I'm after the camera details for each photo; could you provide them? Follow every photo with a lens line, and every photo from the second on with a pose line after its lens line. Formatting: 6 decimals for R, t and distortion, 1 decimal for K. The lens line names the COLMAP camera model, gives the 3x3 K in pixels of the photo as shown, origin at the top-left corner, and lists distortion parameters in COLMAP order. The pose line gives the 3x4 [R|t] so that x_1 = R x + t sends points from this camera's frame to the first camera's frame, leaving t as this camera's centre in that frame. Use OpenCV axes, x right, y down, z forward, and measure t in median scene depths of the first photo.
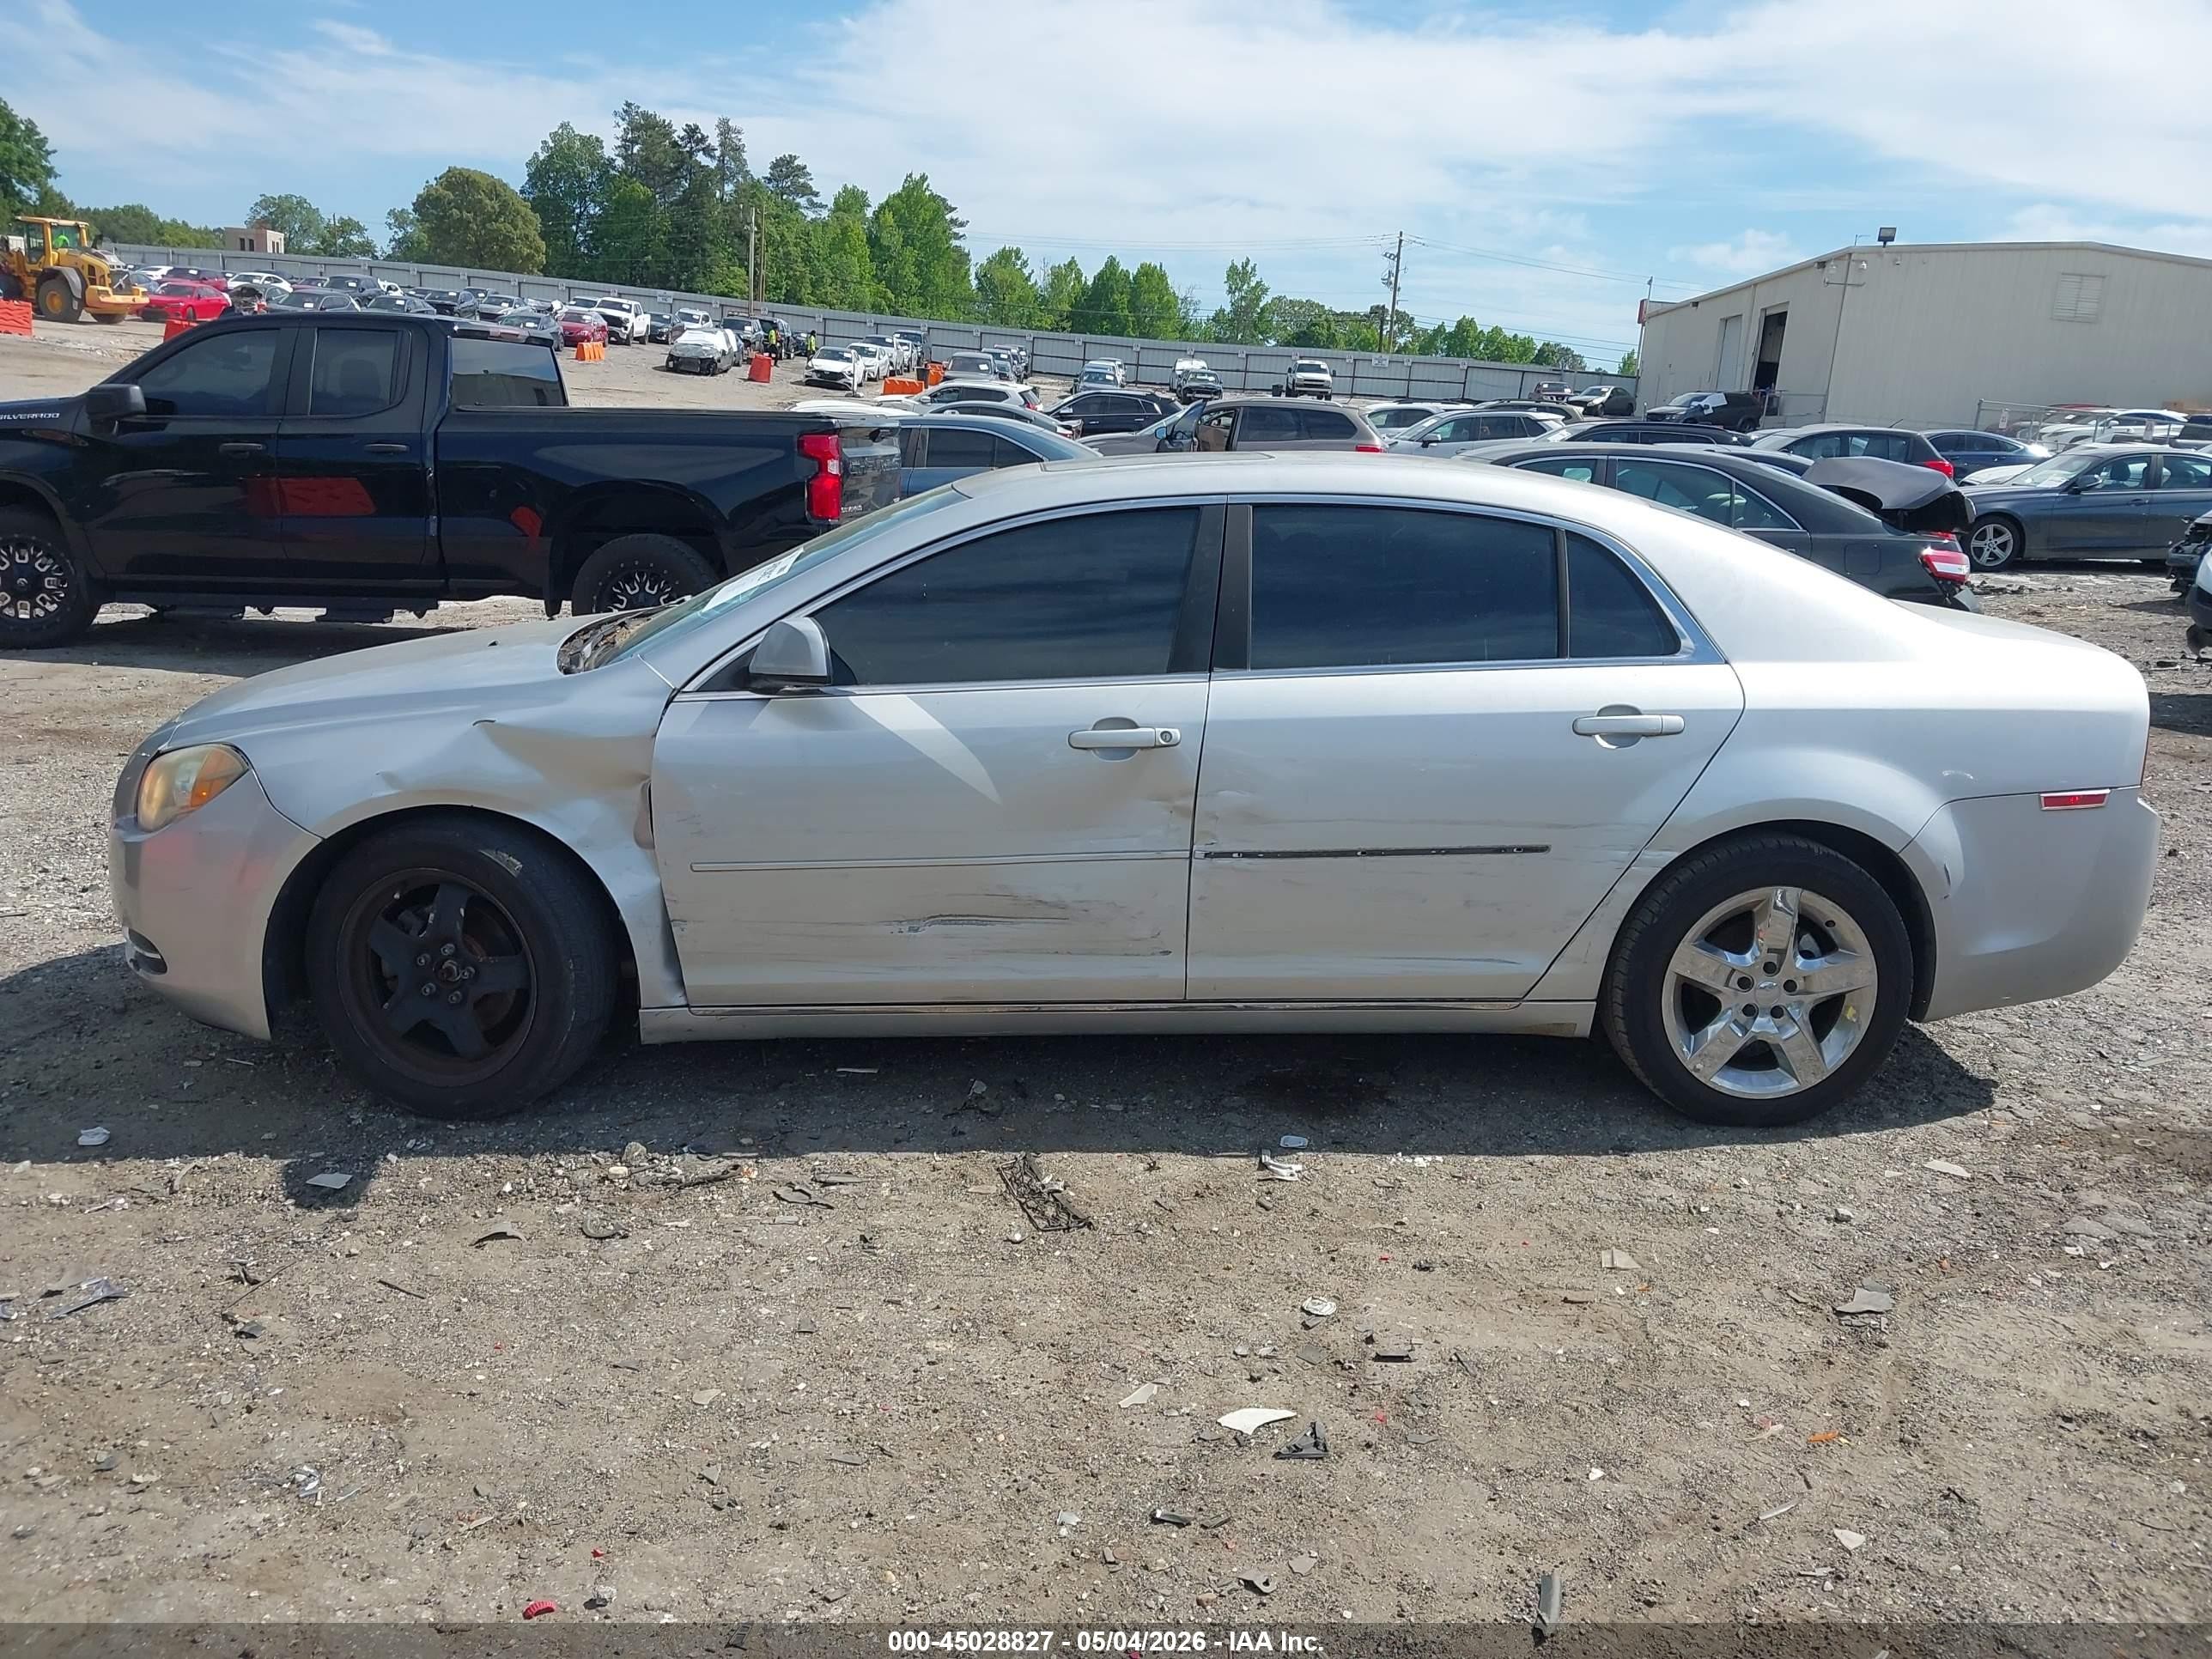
lens RADIAL K [[1691.3, 0, 1103.4], [0, 1691.3, 971.5], [0, 0, 1]] dist [-0.006922, 0.008507]
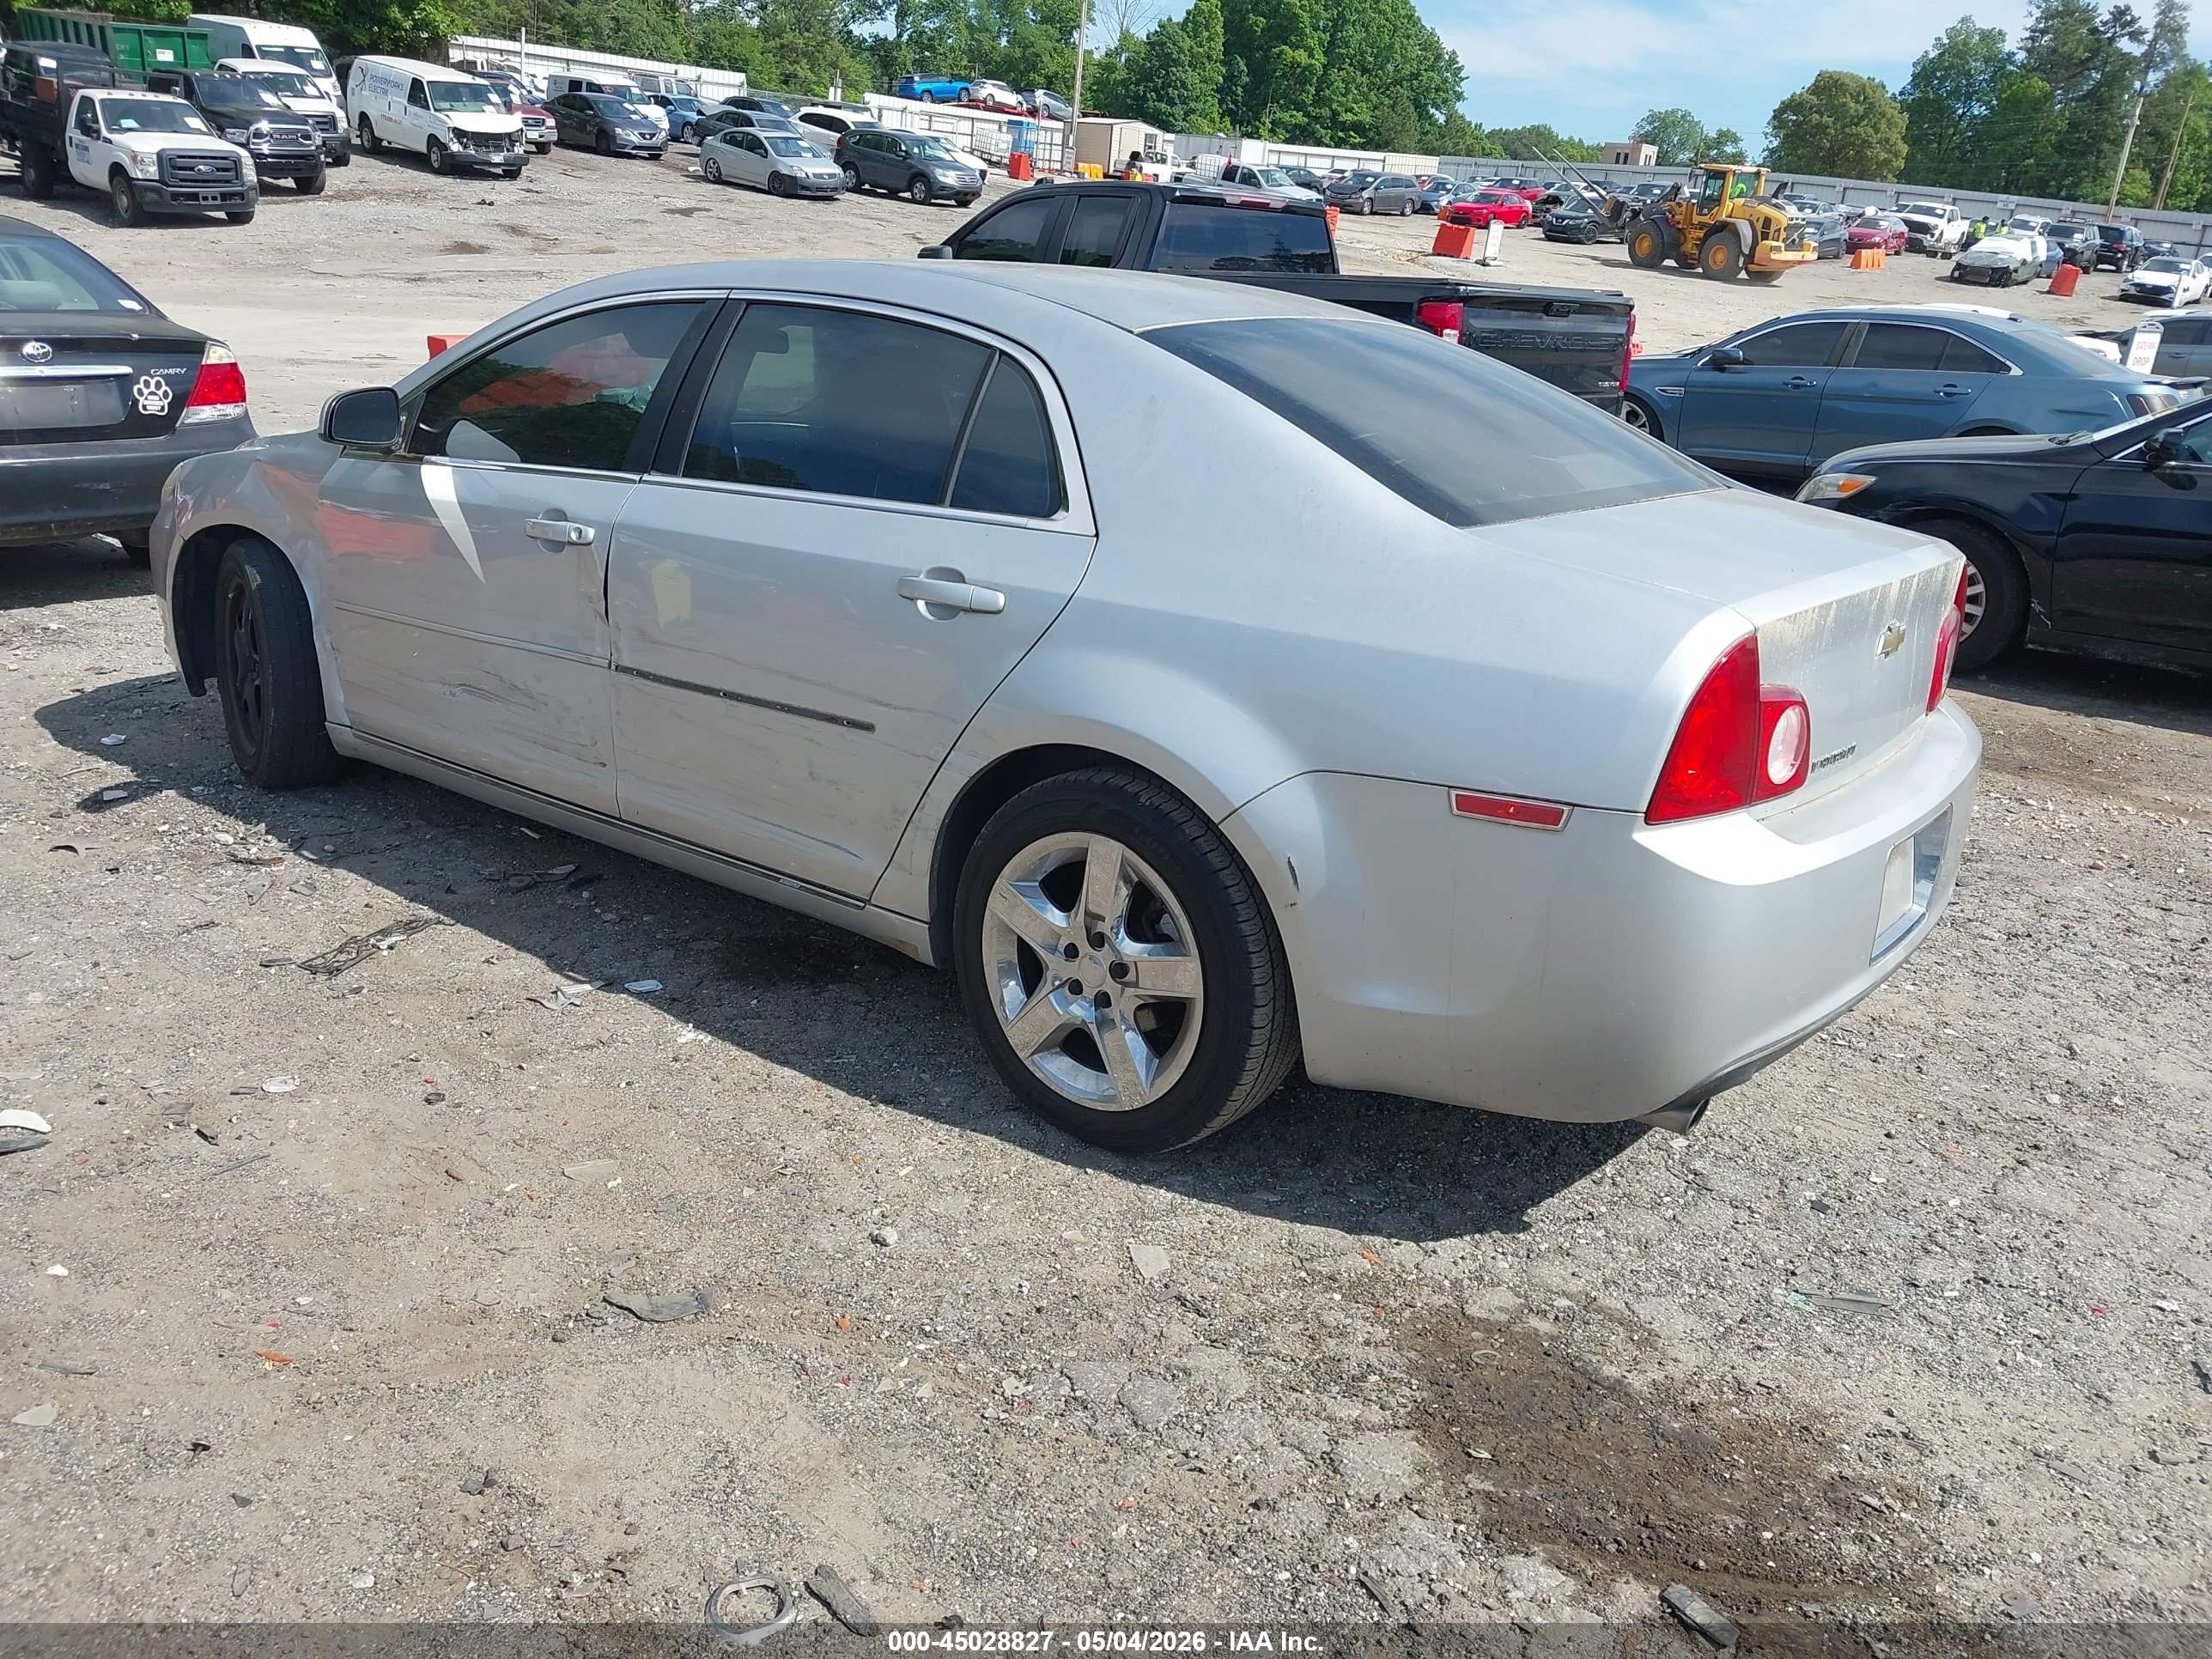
lens RADIAL K [[1763.3, 0, 1106.0], [0, 1763.3, 829.5], [0, 0, 1]] dist [0.004943, 0.009959]
pose [[0.757488, 0.212230, -0.617390, 0.841649], [-0.237504, 0.970469, 0.042204, -0.081824], [0.608115, 0.114663, 0.785525, 0.350628]]
